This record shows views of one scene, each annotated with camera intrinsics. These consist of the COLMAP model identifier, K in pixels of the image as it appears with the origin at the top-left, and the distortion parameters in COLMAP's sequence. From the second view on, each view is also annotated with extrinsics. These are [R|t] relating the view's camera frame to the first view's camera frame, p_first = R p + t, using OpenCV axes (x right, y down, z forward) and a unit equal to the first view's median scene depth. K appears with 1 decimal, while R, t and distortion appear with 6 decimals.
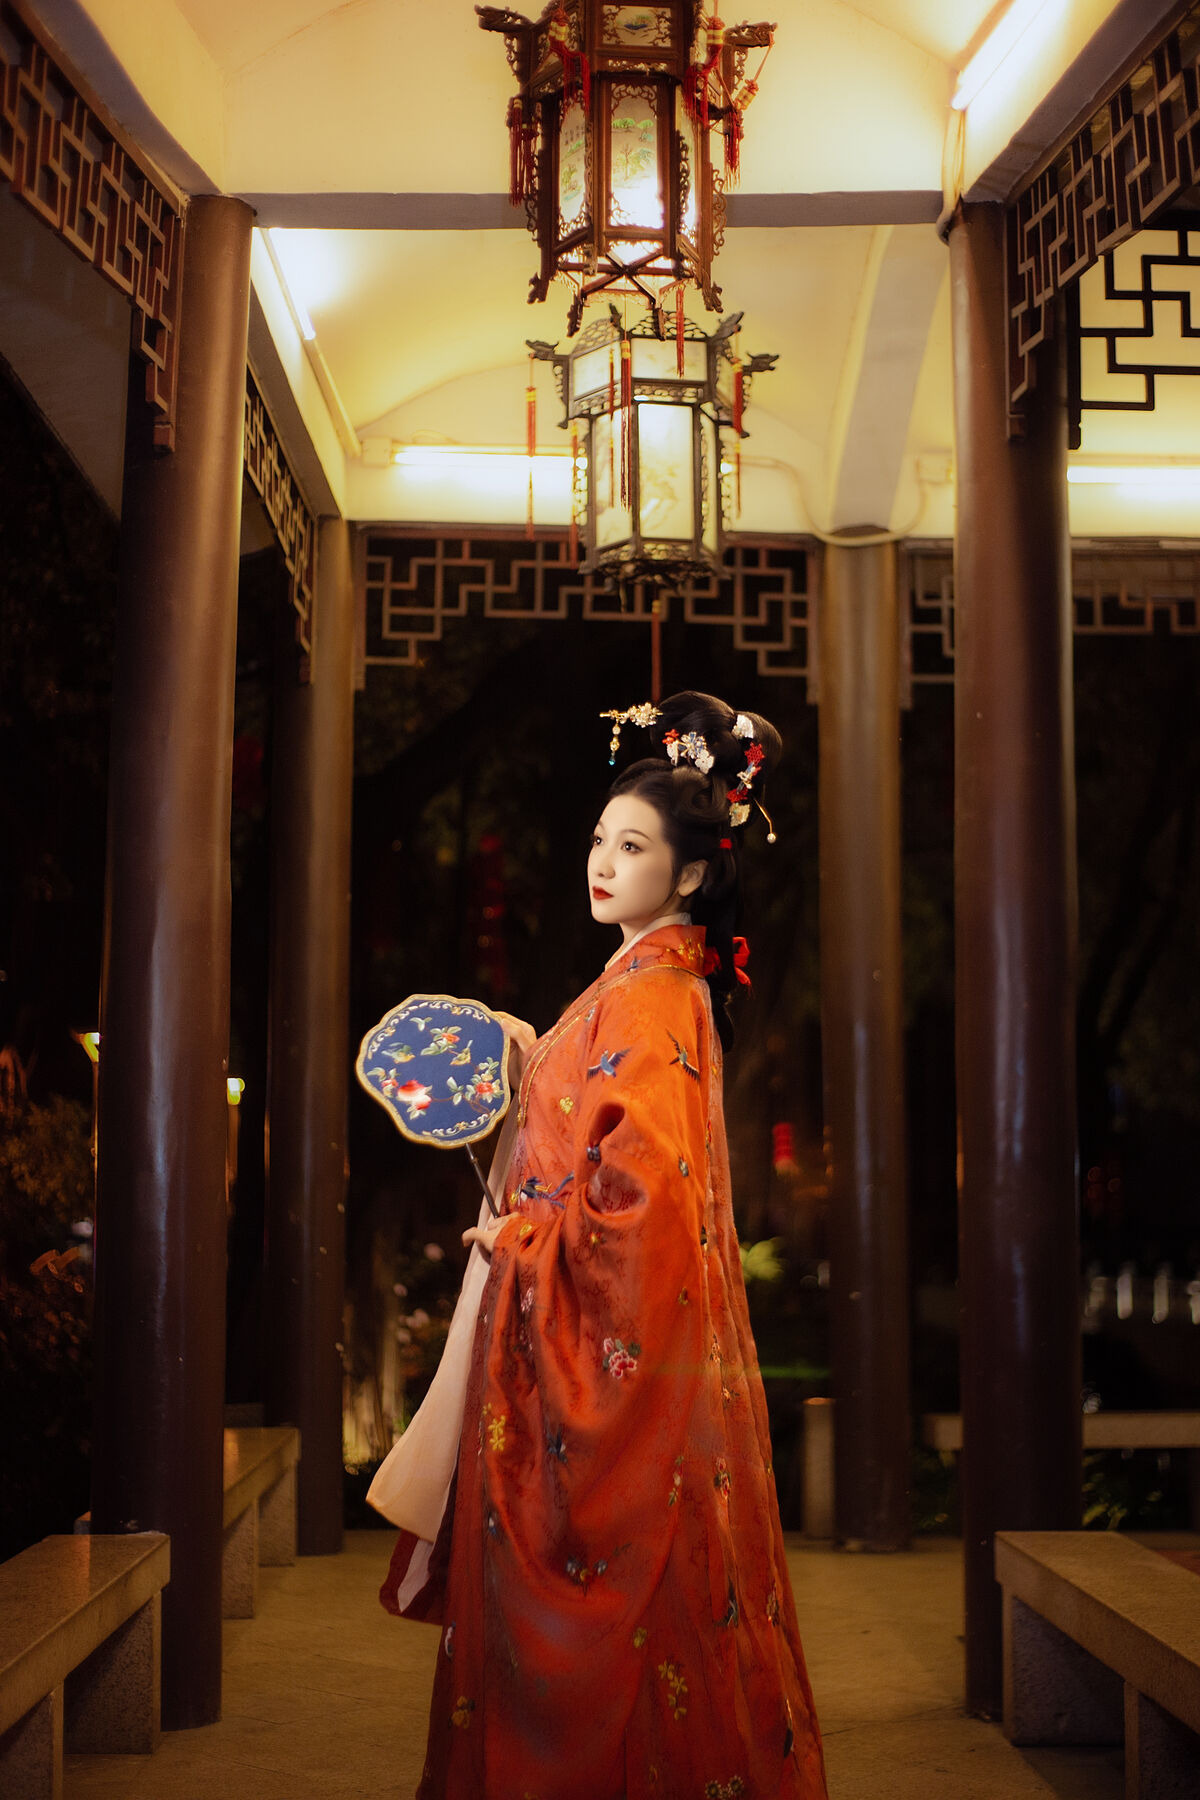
lens RADIAL K [[2573.2, 0, 600.0], [0, 2573.2, 900.0], [0, 0, 1]] dist [-0.061032, -0.028586]
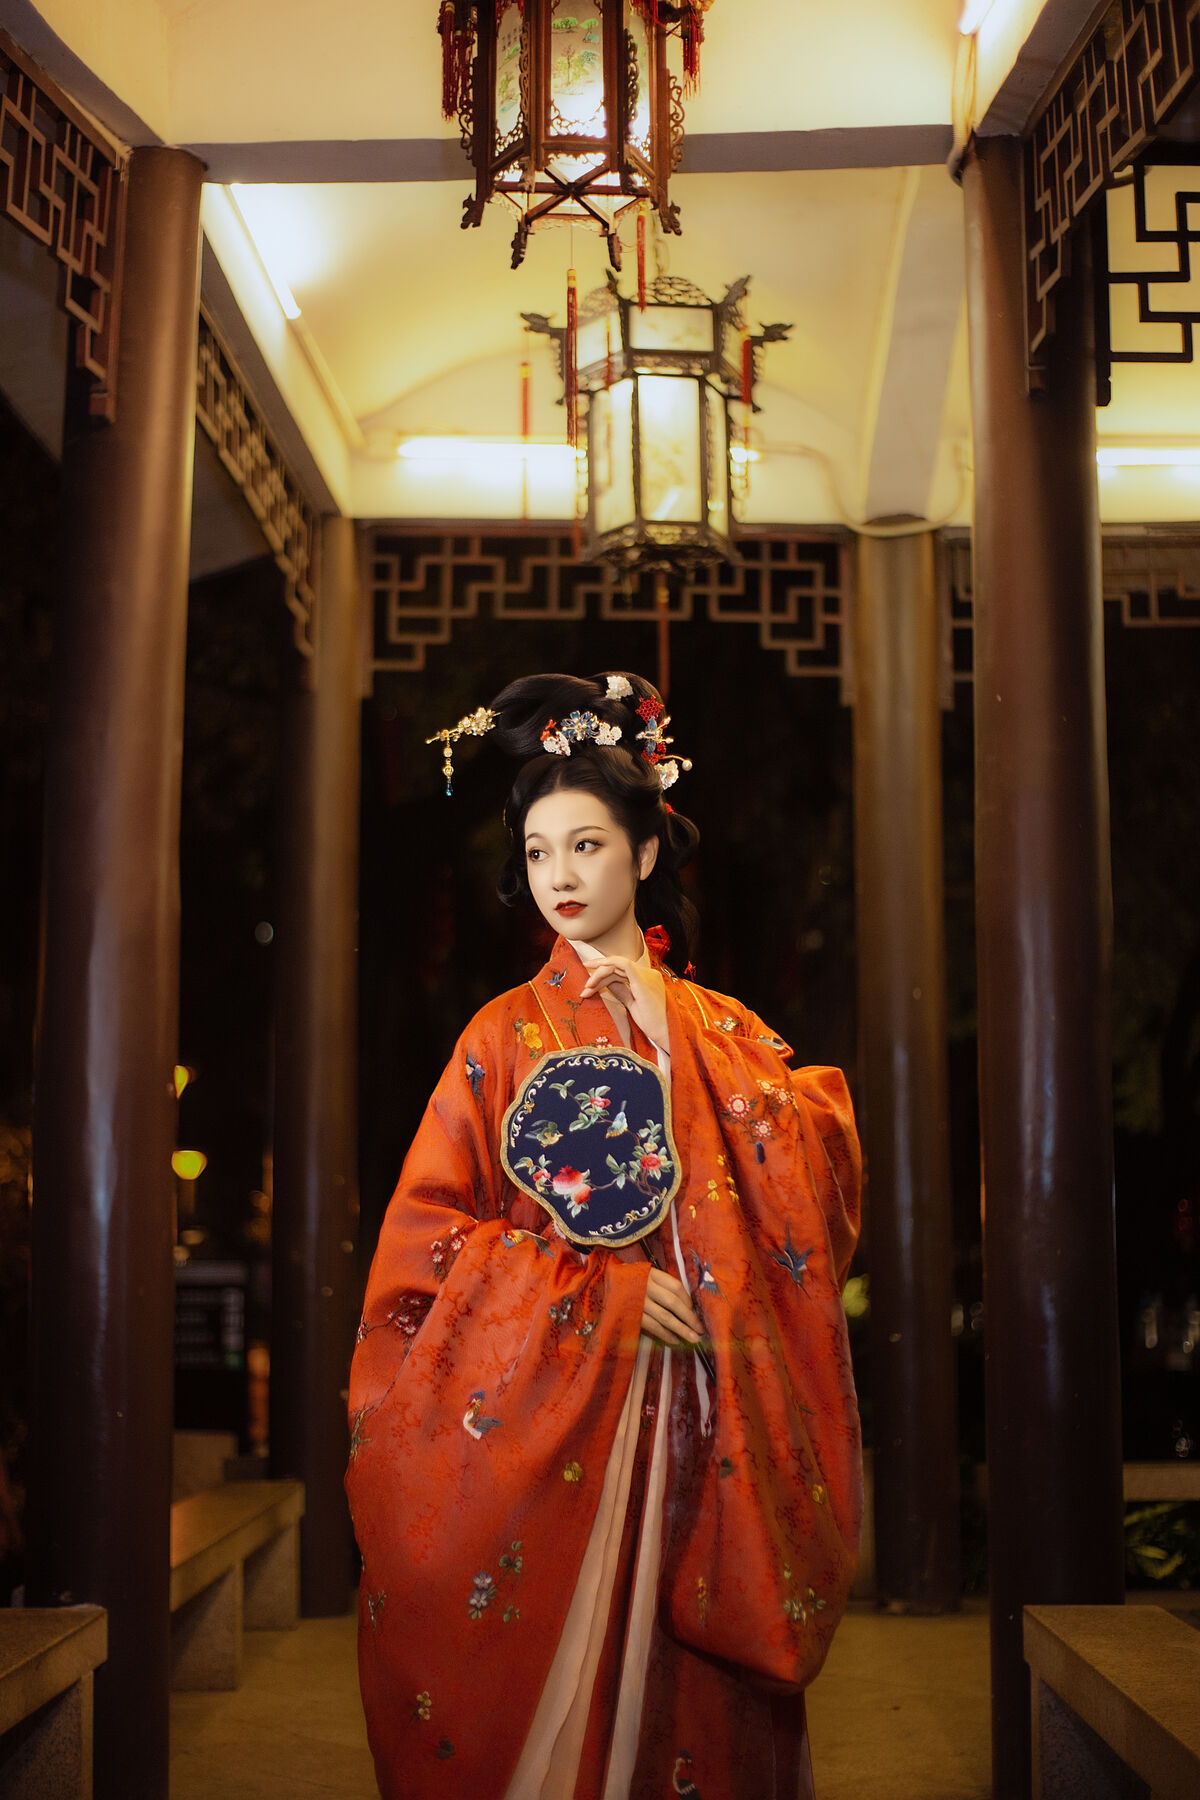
lens RADIAL K [[2535.5, 0, 602.0], [0, 2535.5, 903.3], [0, 0, 1]] dist [-0.055365, -0.088464]
pose [[0.999087, -0.010432, -0.041436, 0.043860], [0.009839, 0.999847, -0.014470, 0.011869], [0.041581, 0.014050, 0.999036, 0.104619]]
